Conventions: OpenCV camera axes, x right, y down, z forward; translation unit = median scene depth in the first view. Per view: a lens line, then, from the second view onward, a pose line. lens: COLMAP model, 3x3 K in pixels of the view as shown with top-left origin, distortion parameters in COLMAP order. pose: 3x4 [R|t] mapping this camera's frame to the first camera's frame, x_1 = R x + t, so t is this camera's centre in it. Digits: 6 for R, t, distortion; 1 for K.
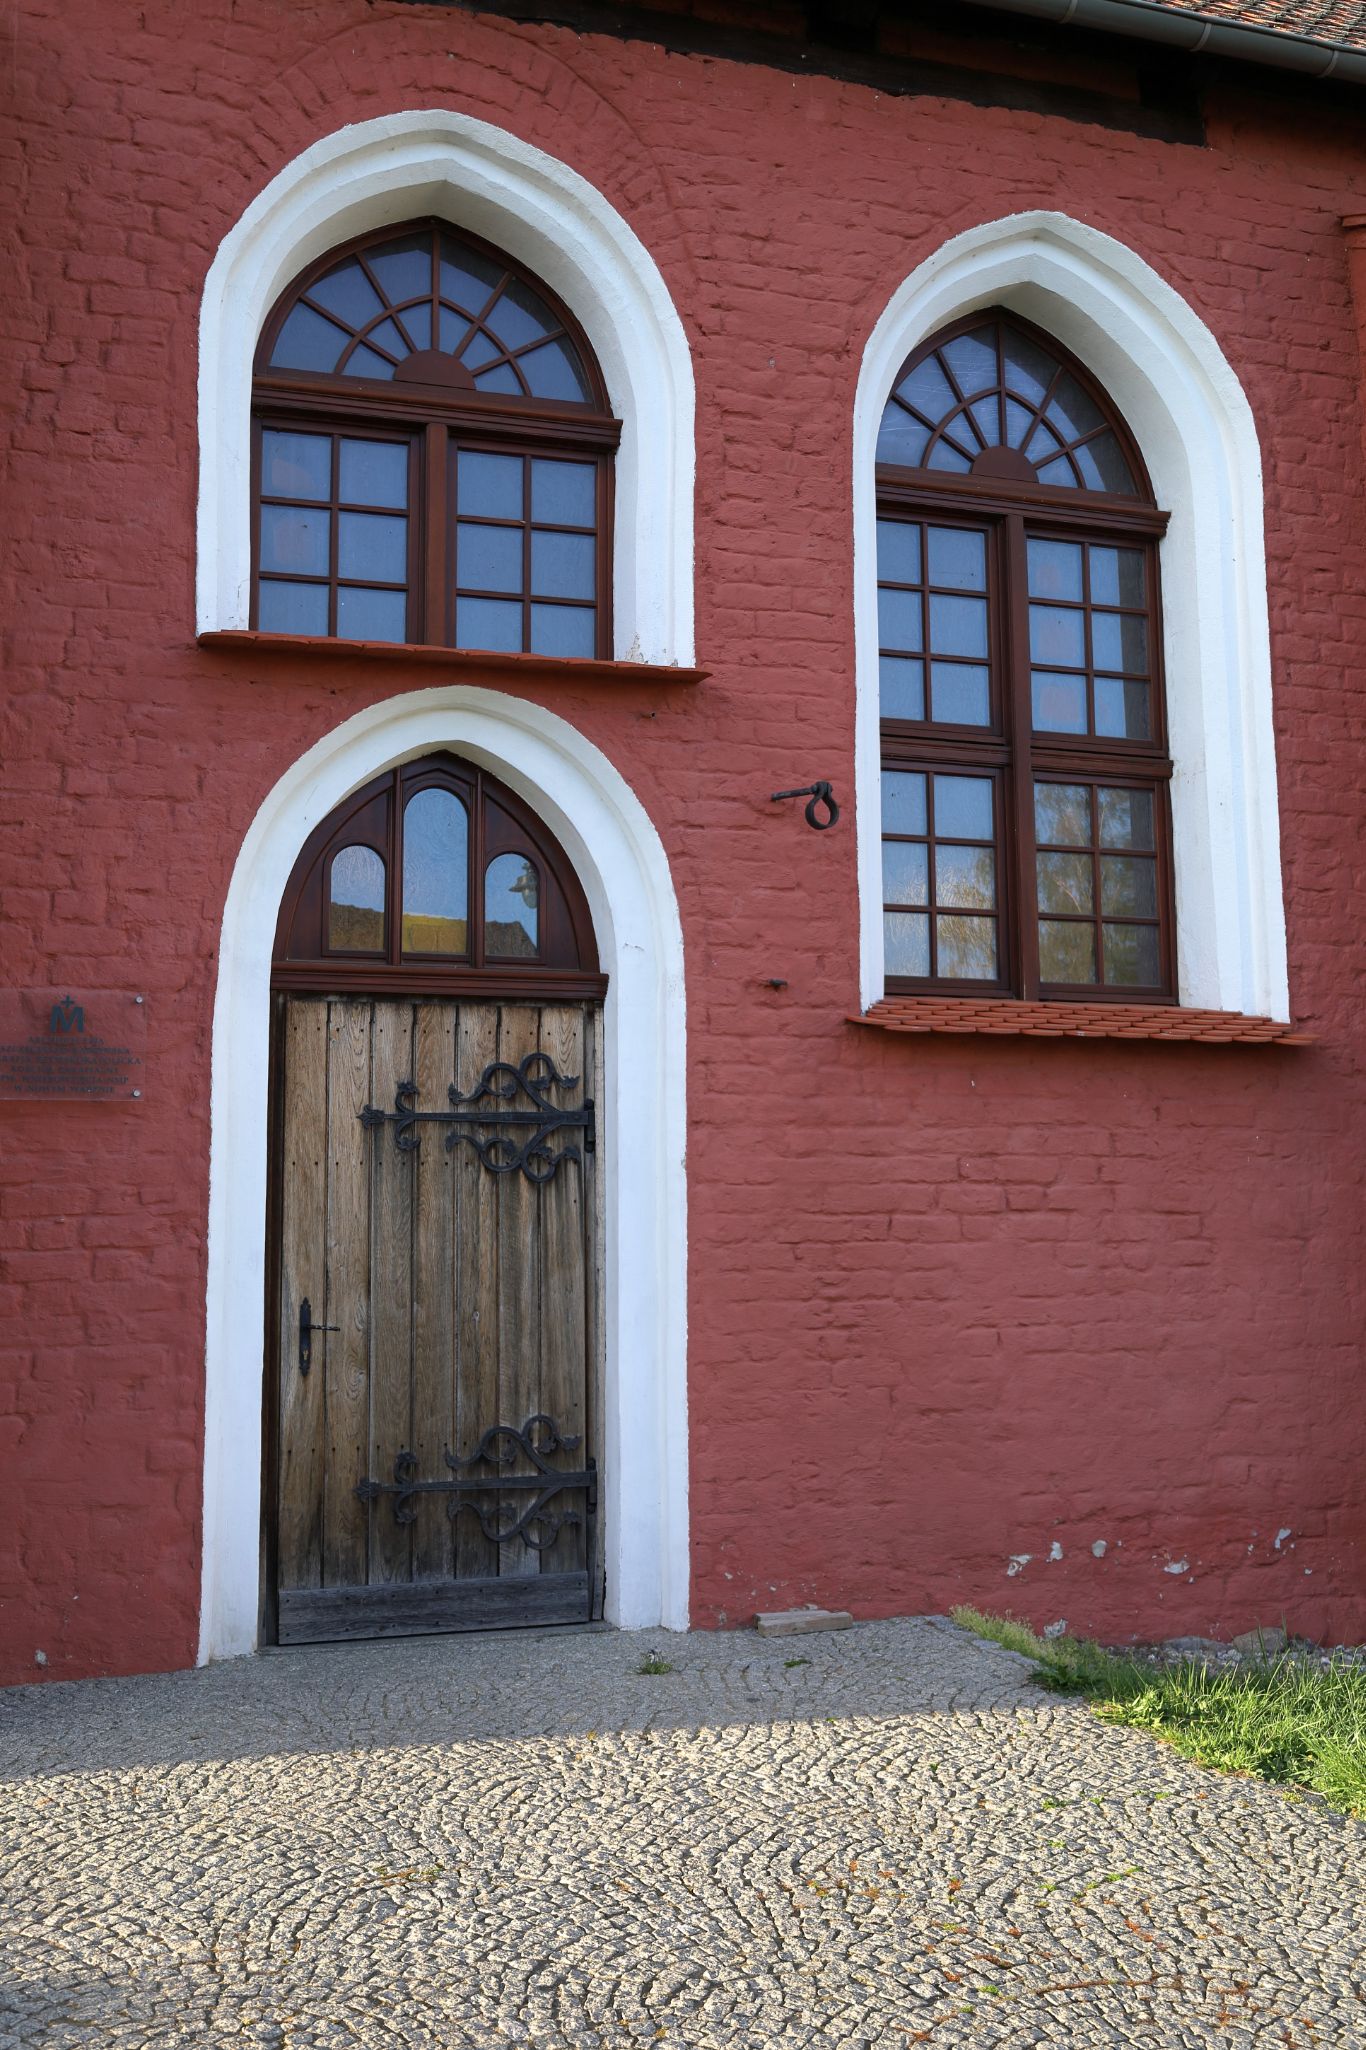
lens RADIAL K [[2034.8, 0, 683.7], [0, 2034.8, 951.3], [0, 0, 1]] dist [-0.011814, 0.000000]
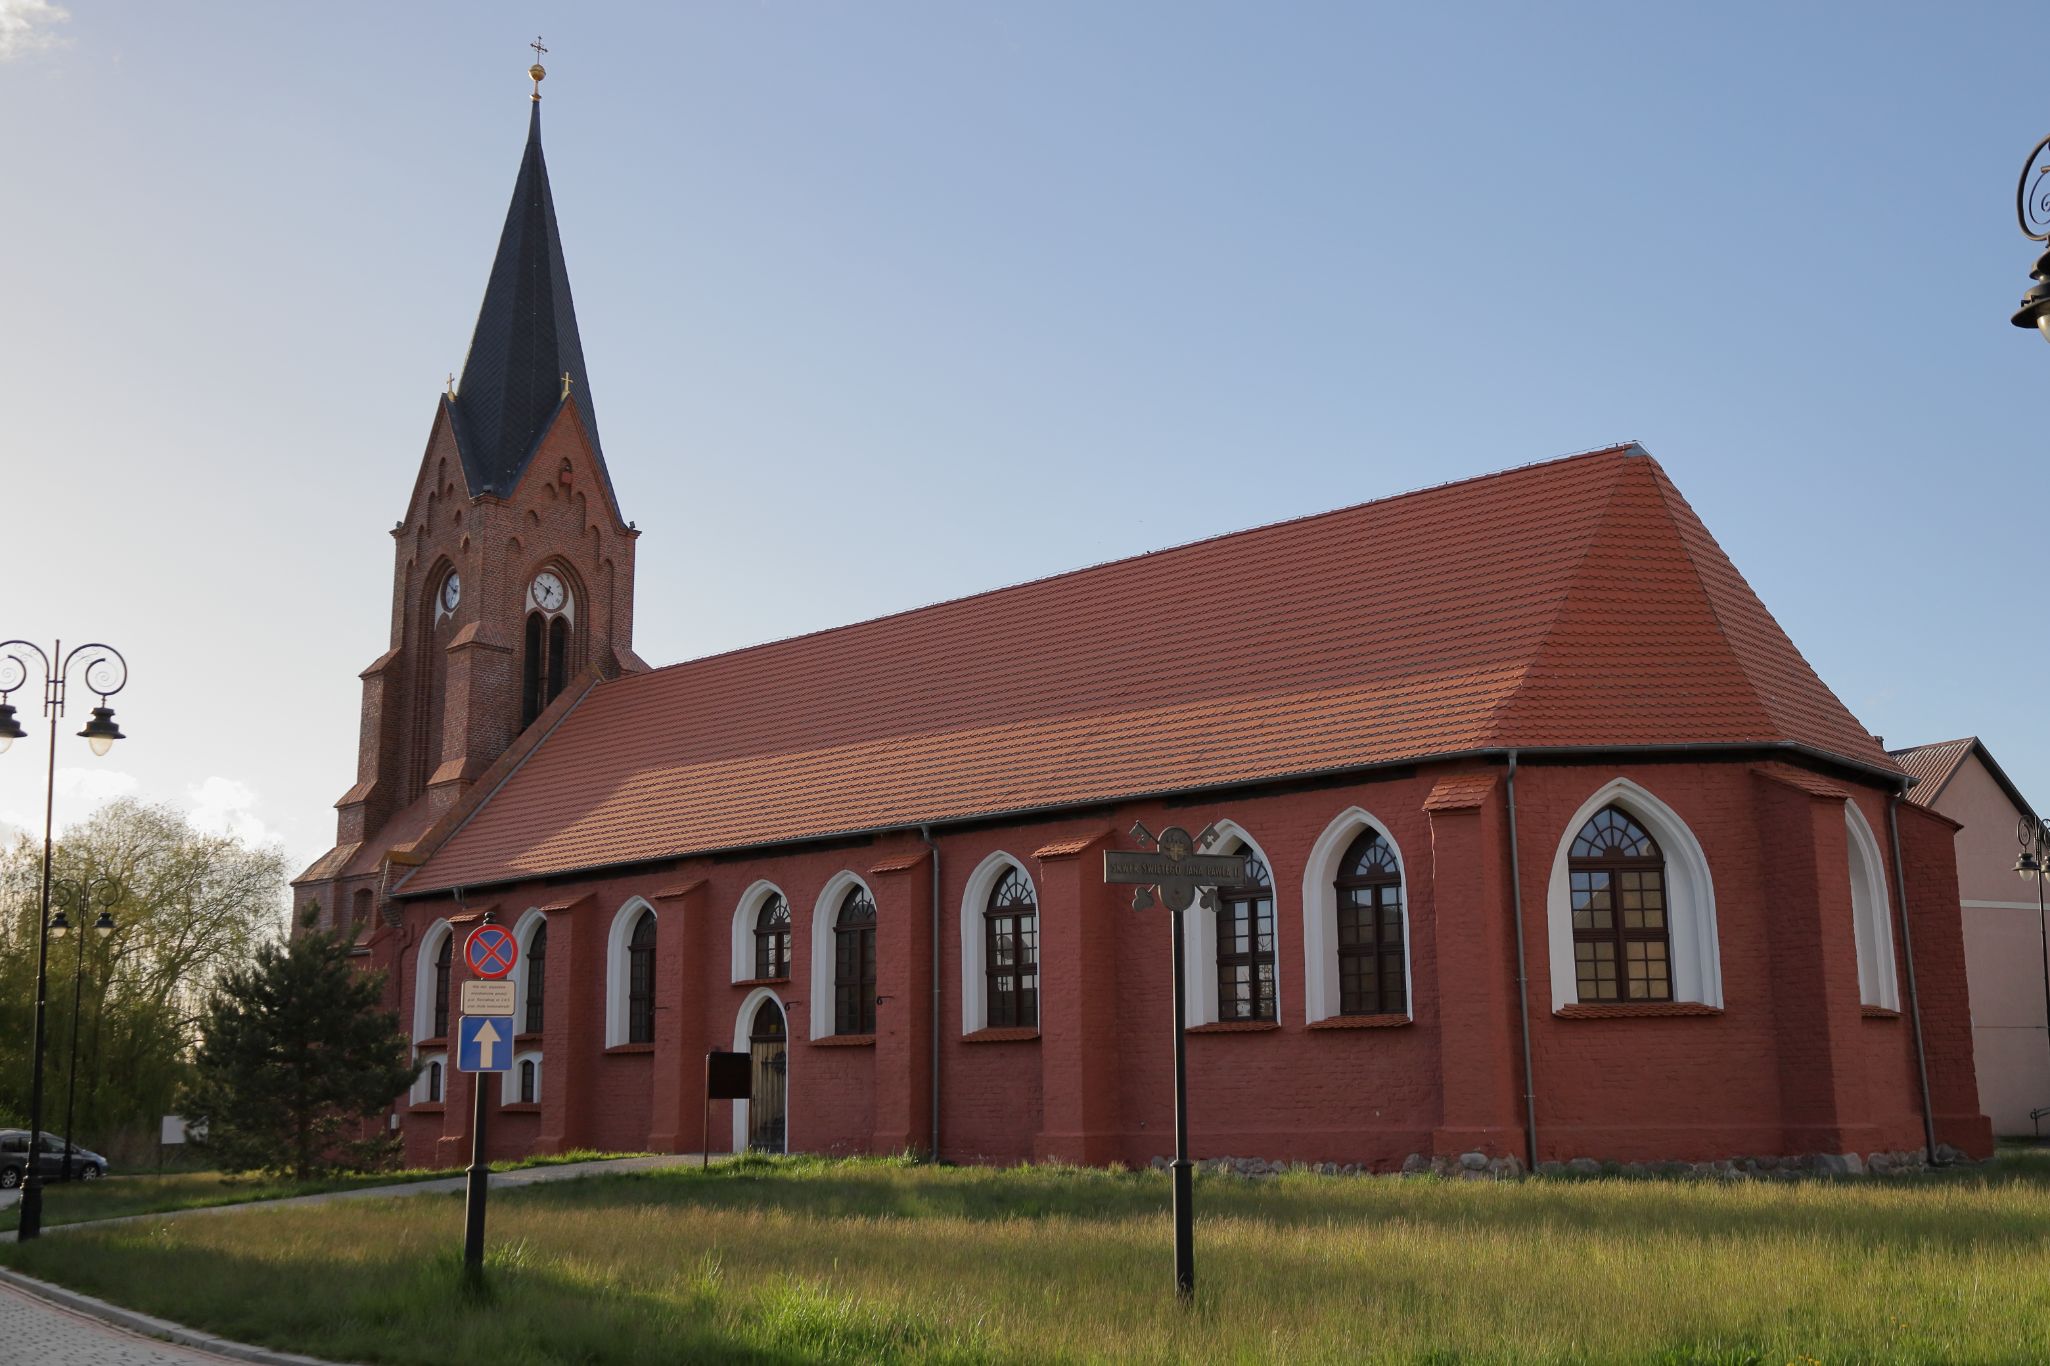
lens RADIAL K [[2034.8, 0, 1029.3], [0, 2034.8, 686.1], [0, 0, 1]] dist [-0.011814, 0.000000]
pose [[0.492791, -0.162882, -0.854767, 5.371582], [0.128512, 0.985175, -0.113643, -0.220322], [0.860605, -0.053846, 0.506418, -1.223643]]
